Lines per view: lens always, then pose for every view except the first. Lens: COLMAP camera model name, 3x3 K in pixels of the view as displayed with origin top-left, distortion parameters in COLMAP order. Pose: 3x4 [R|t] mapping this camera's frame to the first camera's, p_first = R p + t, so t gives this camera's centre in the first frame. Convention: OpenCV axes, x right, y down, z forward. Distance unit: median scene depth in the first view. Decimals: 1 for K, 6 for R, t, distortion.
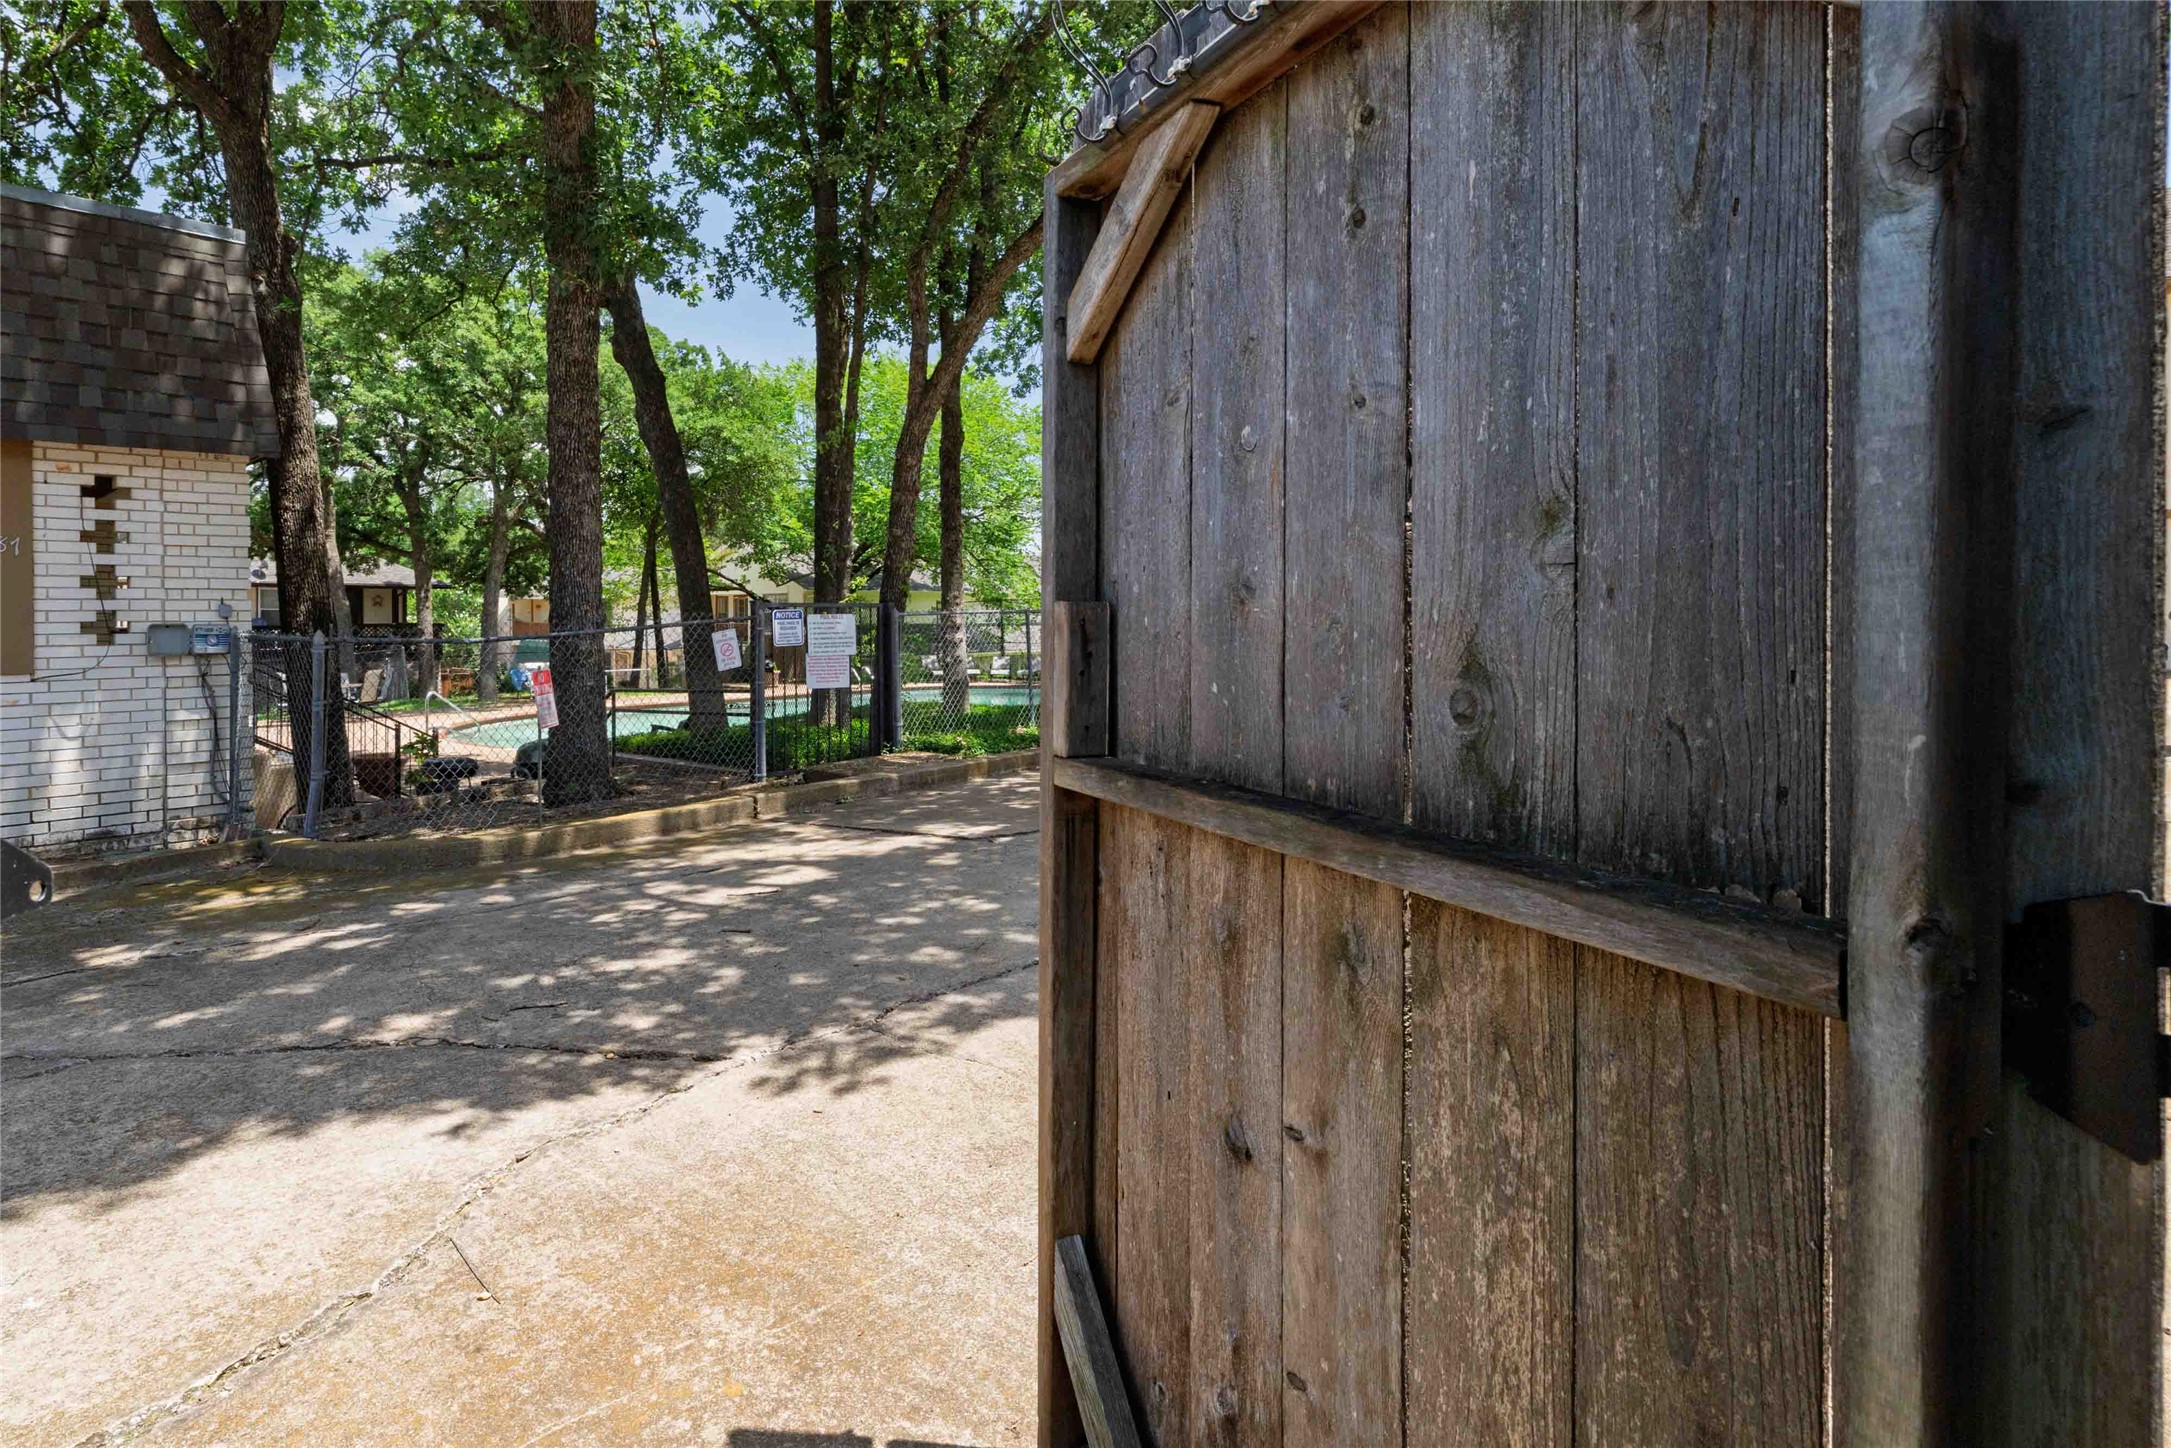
lens RADIAL K [[1096.0, 0, 940.7], [0, 1096.0, 622.6], [0, 0, 1]] dist [-0.001363, -0.000564]
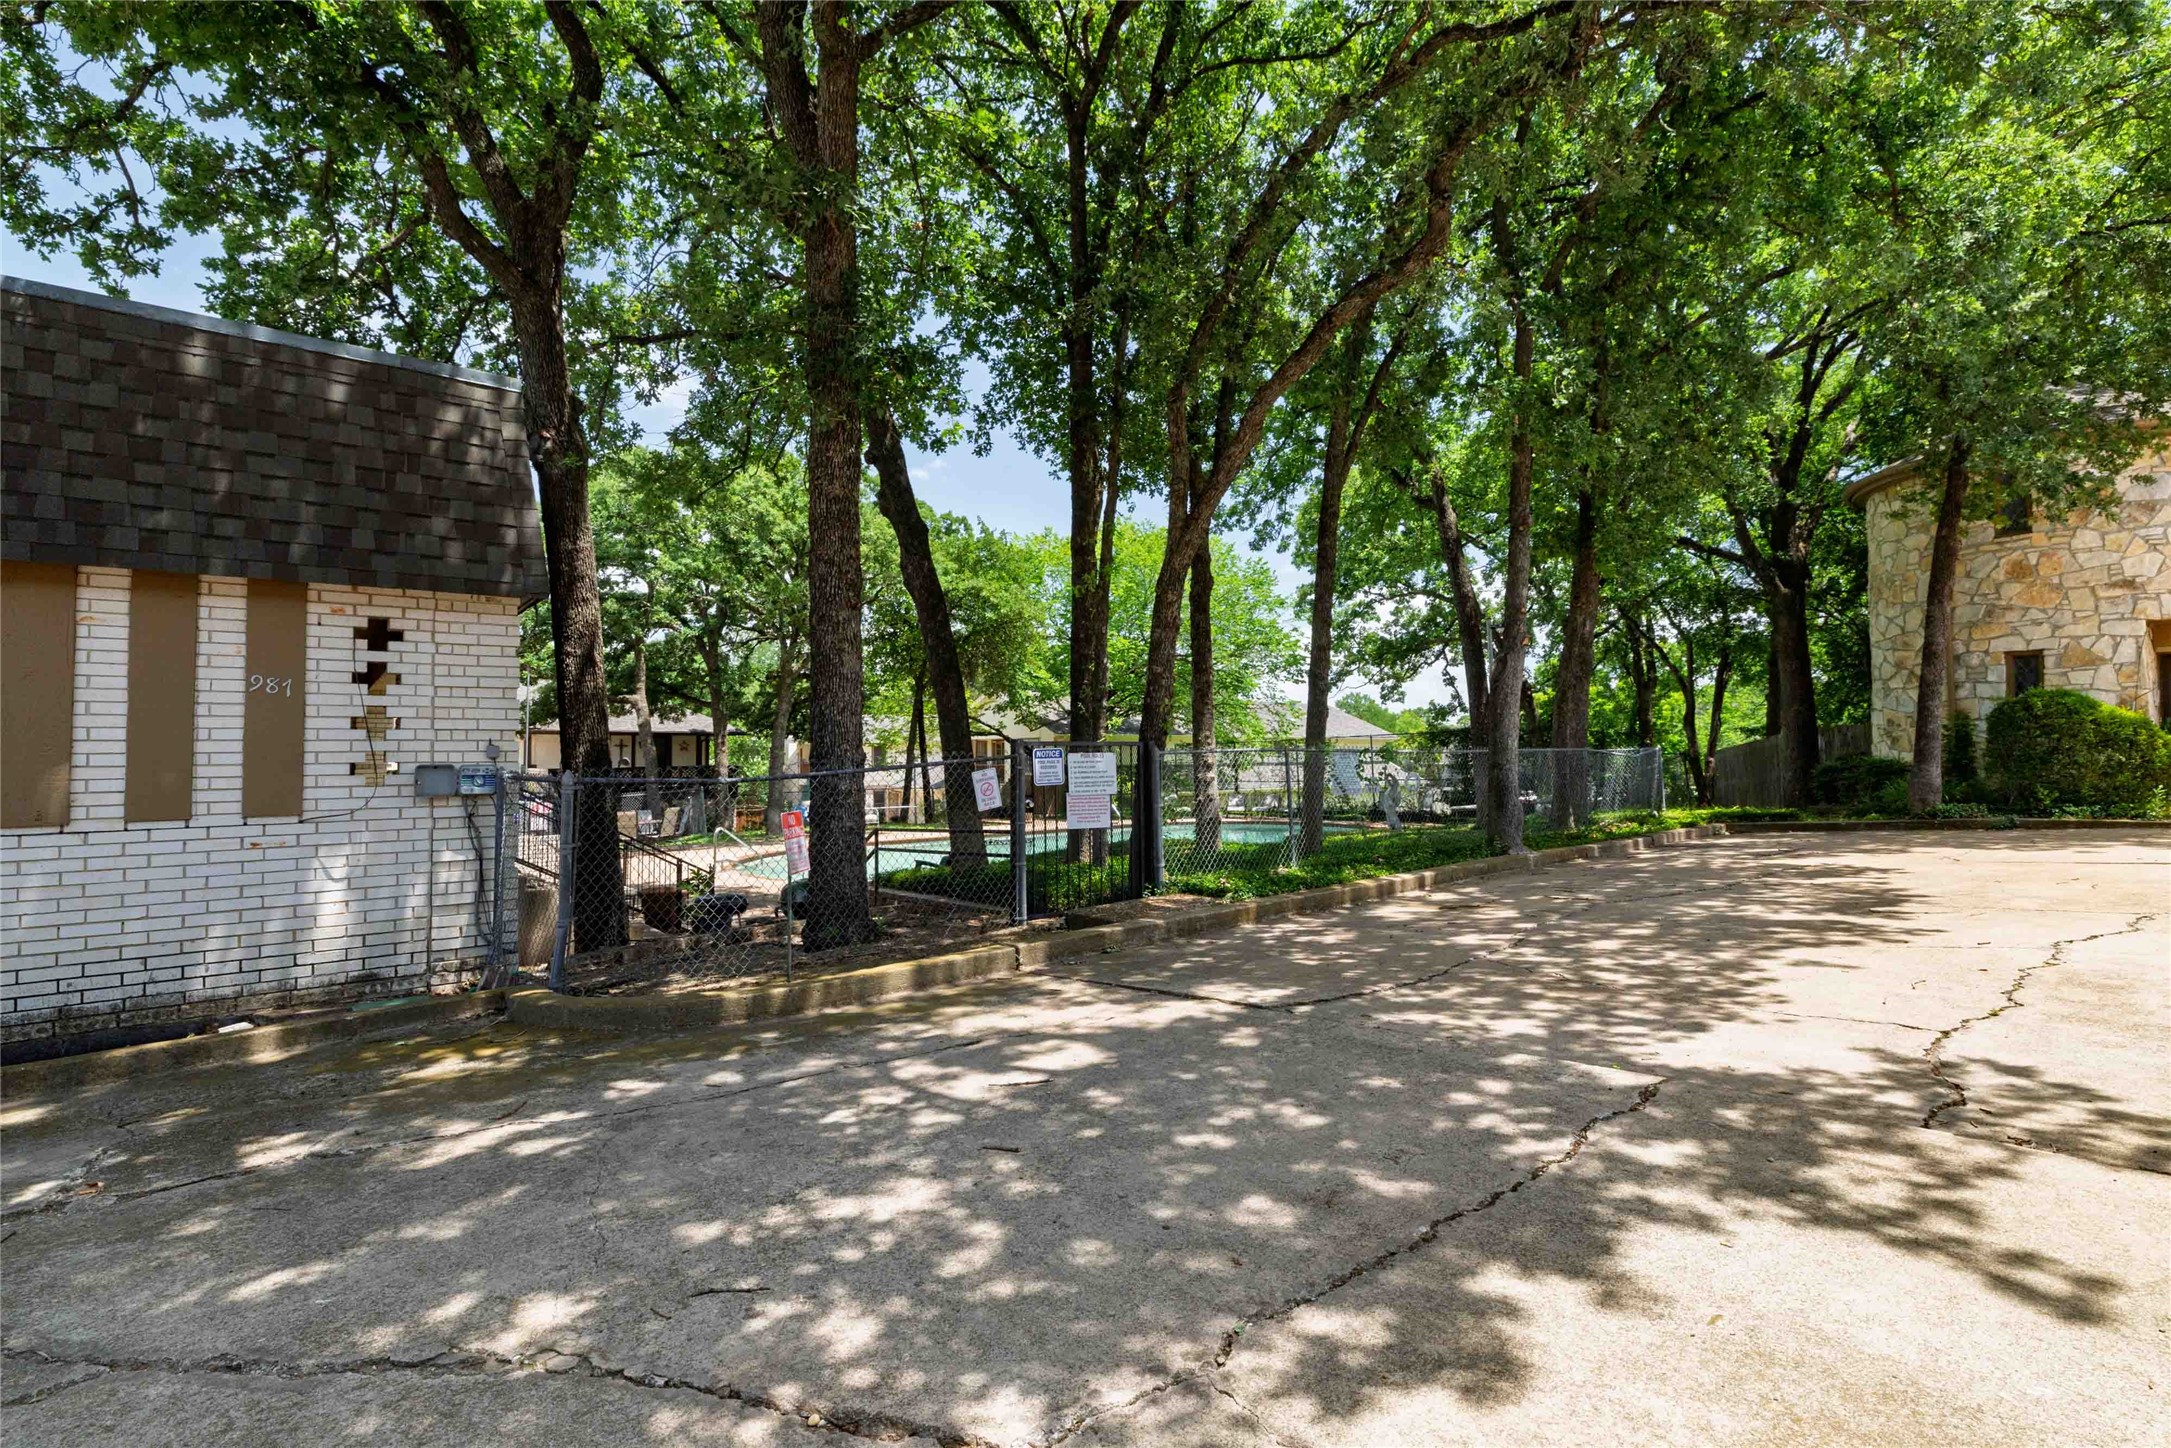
lens RADIAL K [[946.5, 0, 1074.7], [0, 946.5, 719.7], [0, 0, 1]] dist [-0.000504, -0.000601]
pose [[0.995071, -0.009648, -0.098698, -0.027327], [0.004975, 0.998860, -0.047484, 0.002970], [0.099043, 0.046759, 0.993984, 0.140870]]
